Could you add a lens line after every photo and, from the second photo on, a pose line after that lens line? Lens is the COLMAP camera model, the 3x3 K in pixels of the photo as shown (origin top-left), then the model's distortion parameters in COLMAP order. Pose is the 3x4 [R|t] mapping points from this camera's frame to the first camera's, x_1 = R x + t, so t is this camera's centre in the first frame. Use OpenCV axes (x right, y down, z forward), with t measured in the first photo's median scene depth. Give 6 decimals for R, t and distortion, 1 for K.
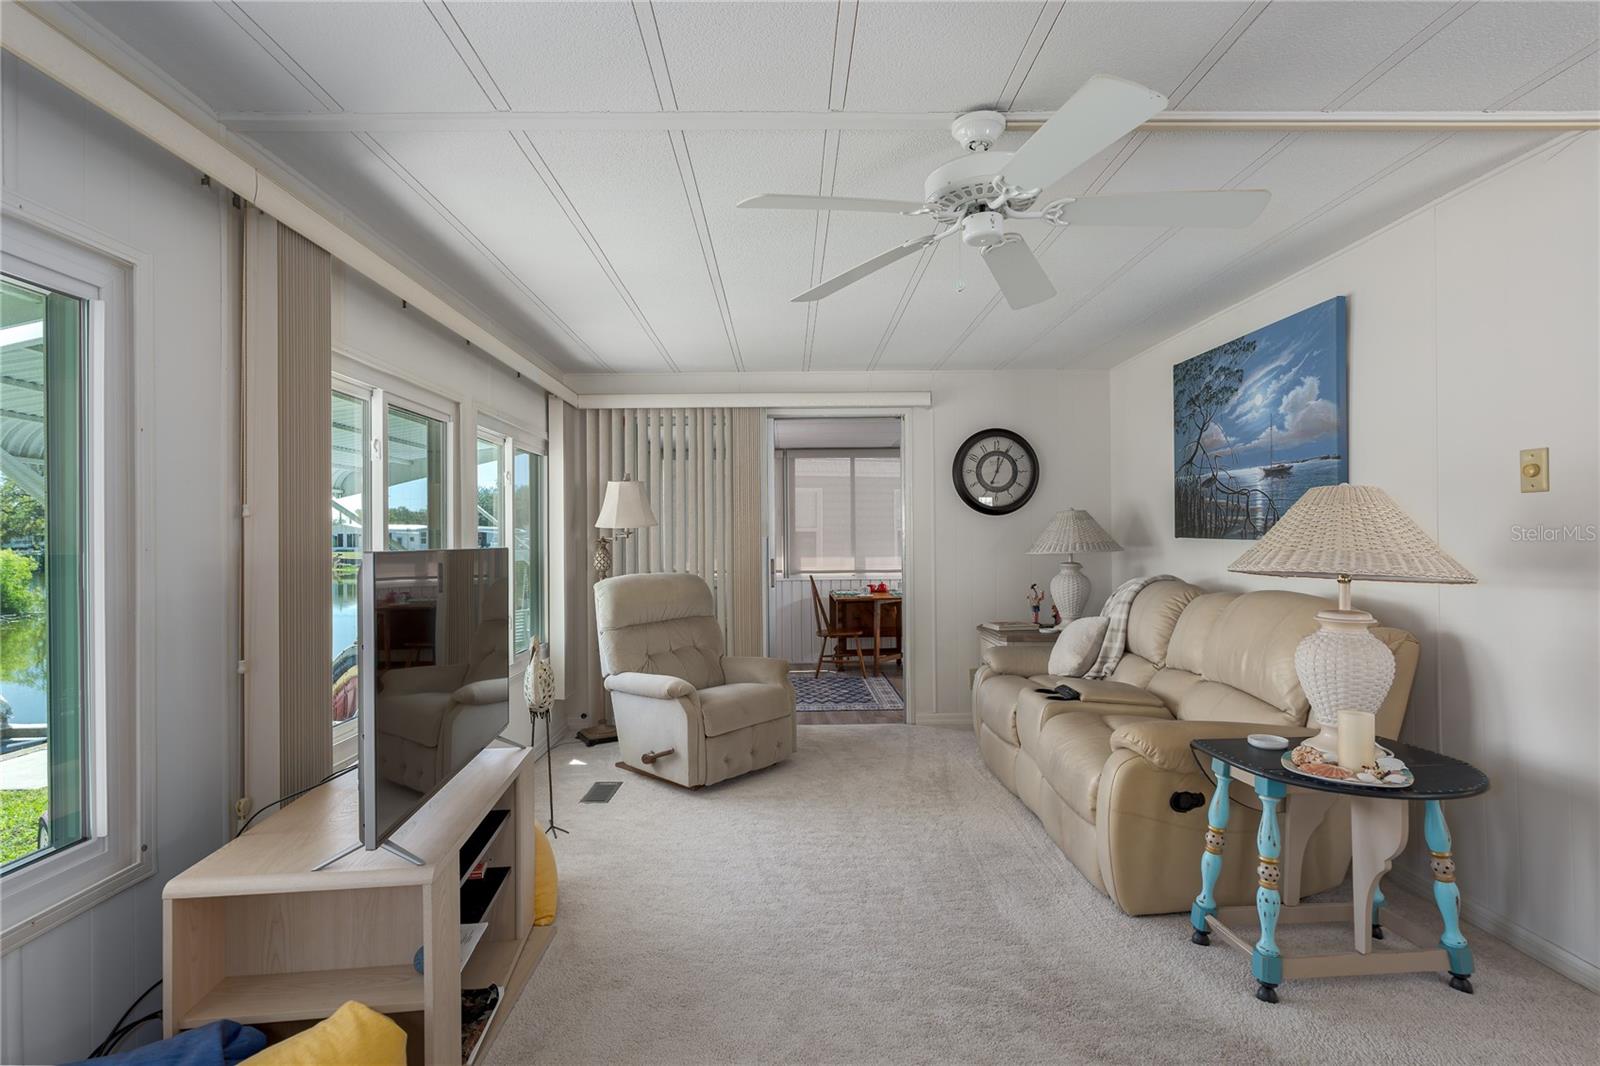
lens RADIAL K [[774.6, 0, 802.8], [0, 774.6, 535.5], [0, 0, 1]] dist [-0.003064, 0.000932]
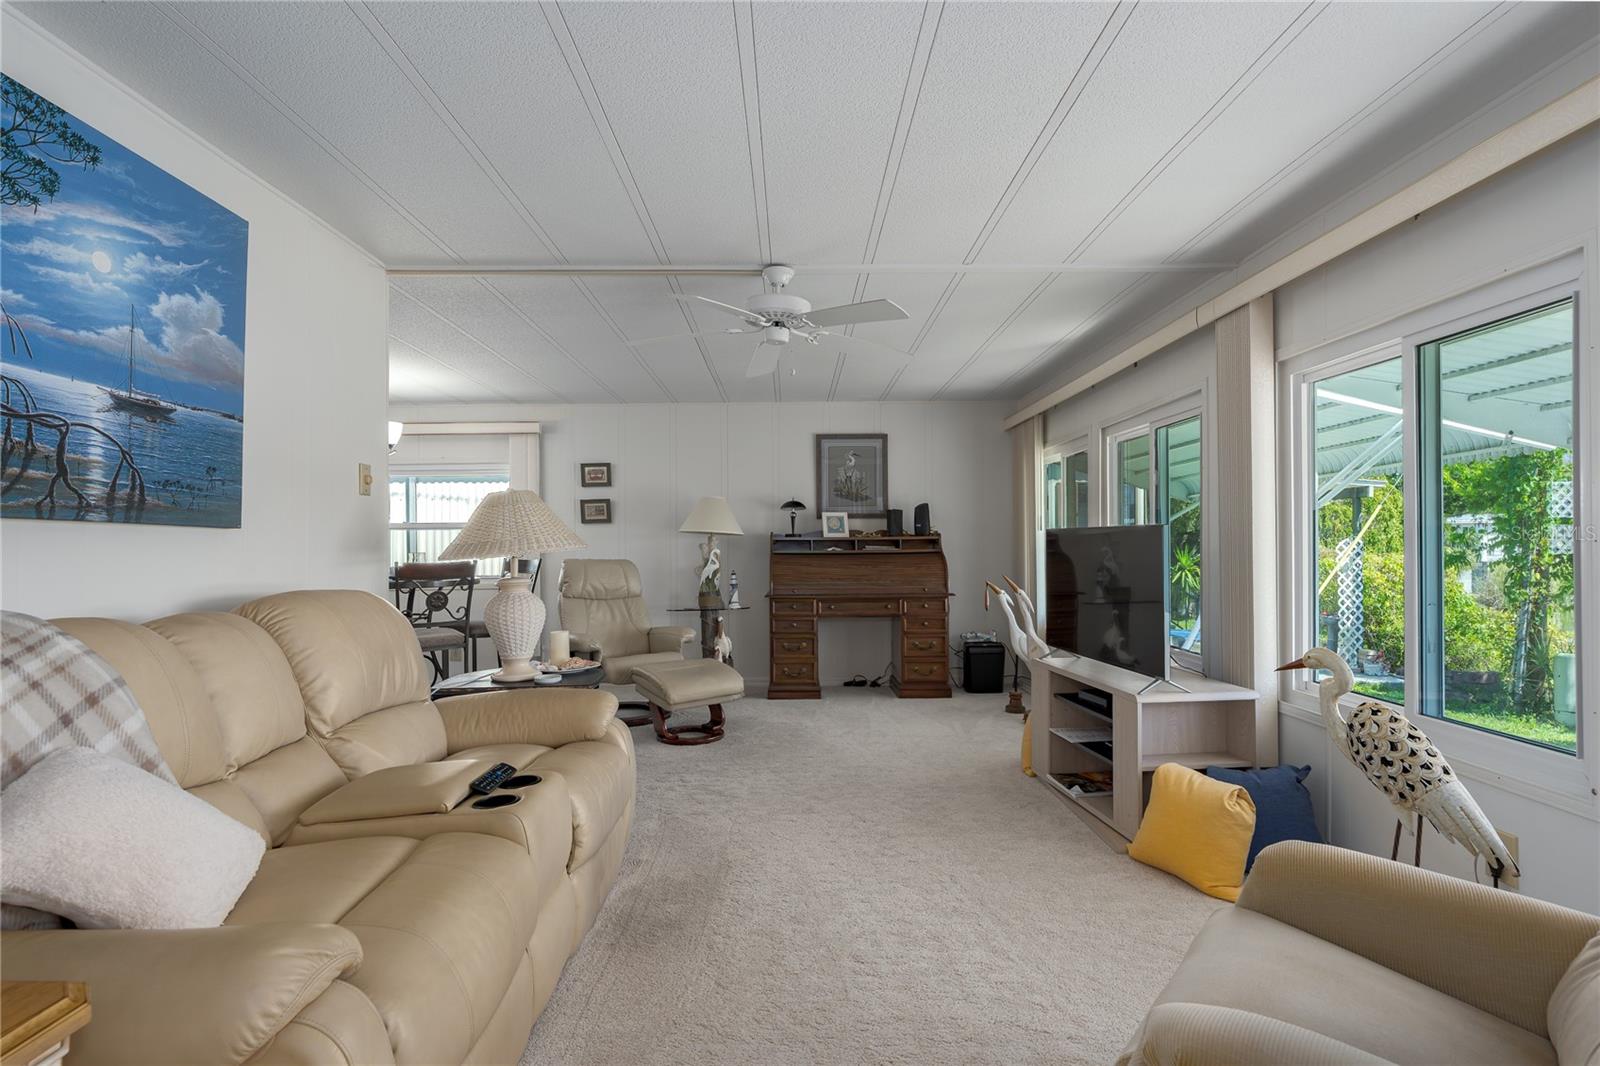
lens RADIAL K [[774.6, 0, 797.1], [0, 774.6, 537.4], [0, 0, 1]] dist [-0.003064, 0.000932]
pose [[-0.999763, 0.013573, 0.016992, 0.098138], [0.013383, 0.999847, -0.011289, 0.029600], [-0.017142, -0.011059, -0.999792, 1.543239]]
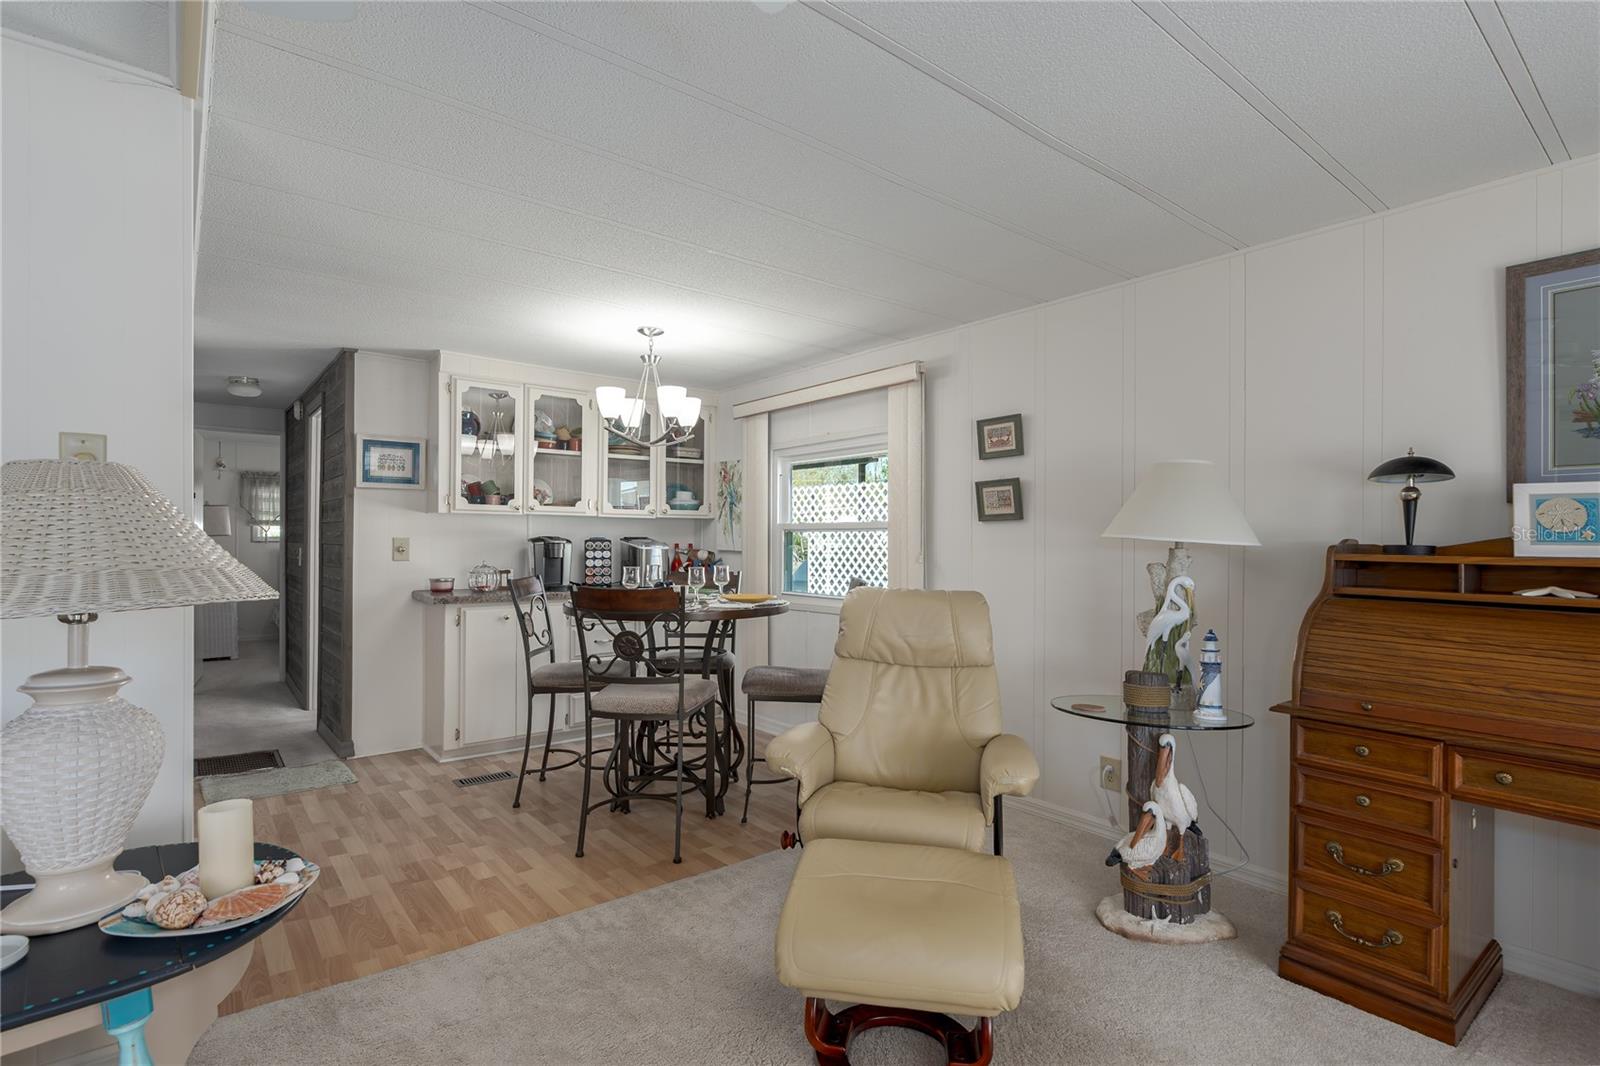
lens RADIAL K [[774.6, 0, 801.3], [0, 774.6, 541.2], [0, 0, 1]] dist [-0.003064, 0.000932]
pose [[-0.614080, 0.001096, 0.789243, -0.046002], [-0.002379, 0.999992, -0.003240, 0.005071], [-0.789241, -0.003867, -0.614072, 0.718778]]
